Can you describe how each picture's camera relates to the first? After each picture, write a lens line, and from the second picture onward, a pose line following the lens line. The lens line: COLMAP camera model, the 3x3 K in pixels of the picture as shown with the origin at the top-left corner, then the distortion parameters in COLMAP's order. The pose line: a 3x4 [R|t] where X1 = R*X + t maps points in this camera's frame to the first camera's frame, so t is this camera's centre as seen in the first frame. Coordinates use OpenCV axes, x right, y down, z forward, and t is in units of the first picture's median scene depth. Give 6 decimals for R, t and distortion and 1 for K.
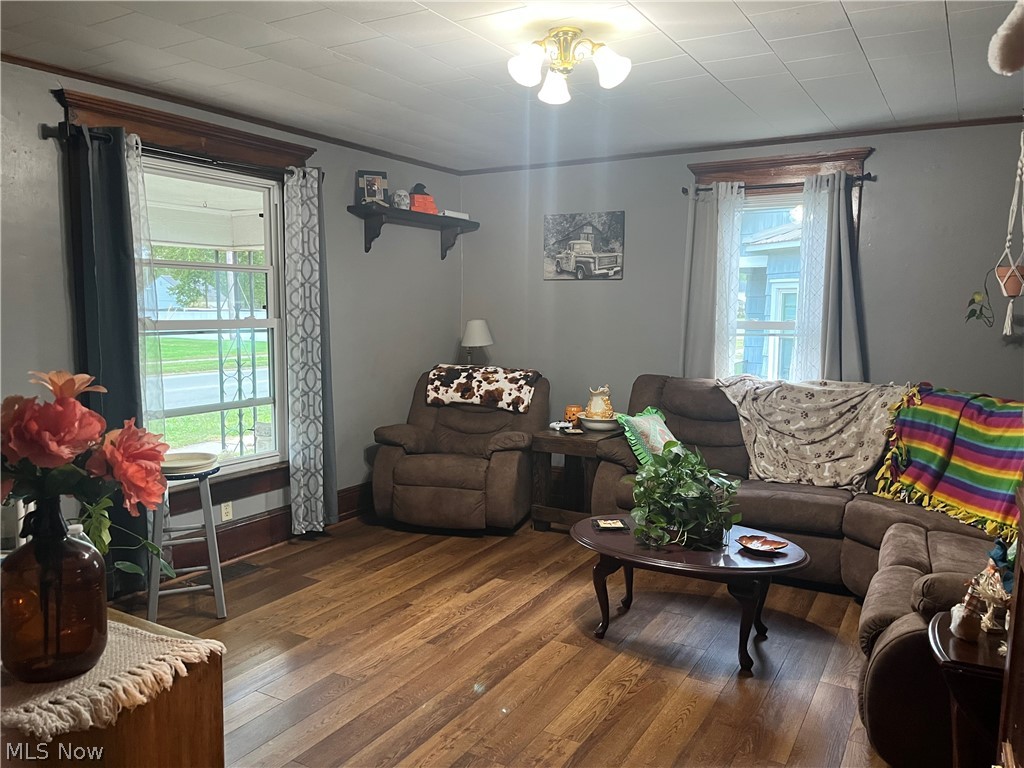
lens RADIAL K [[781.6, 0, 512.7], [0, 781.6, 386.3], [0, 0, 1]] dist [0.028358, -0.009812]
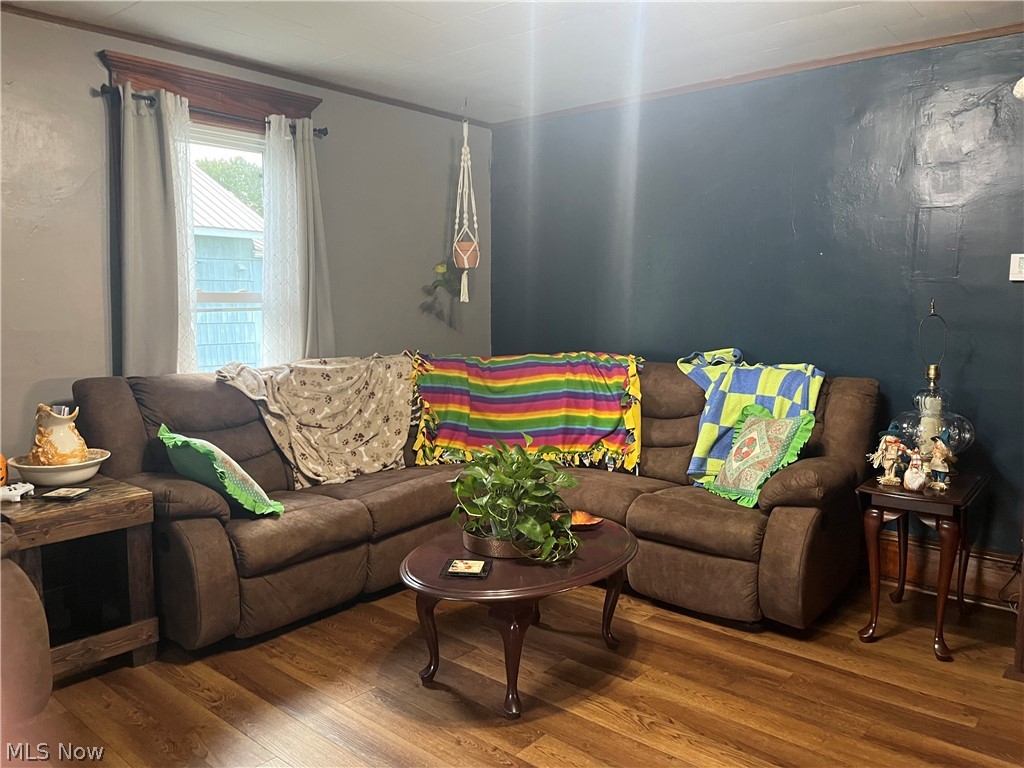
lens RADIAL K [[781.6, 0, 518.1], [0, 781.6, 377.2], [0, 0, 1]] dist [0.028358, -0.009812]
pose [[0.173492, -0.104327, 0.979294, -0.467099], [0.101487, 0.990973, 0.087592, -0.045323], [-0.979592, 0.084189, 0.182514, 0.688403]]
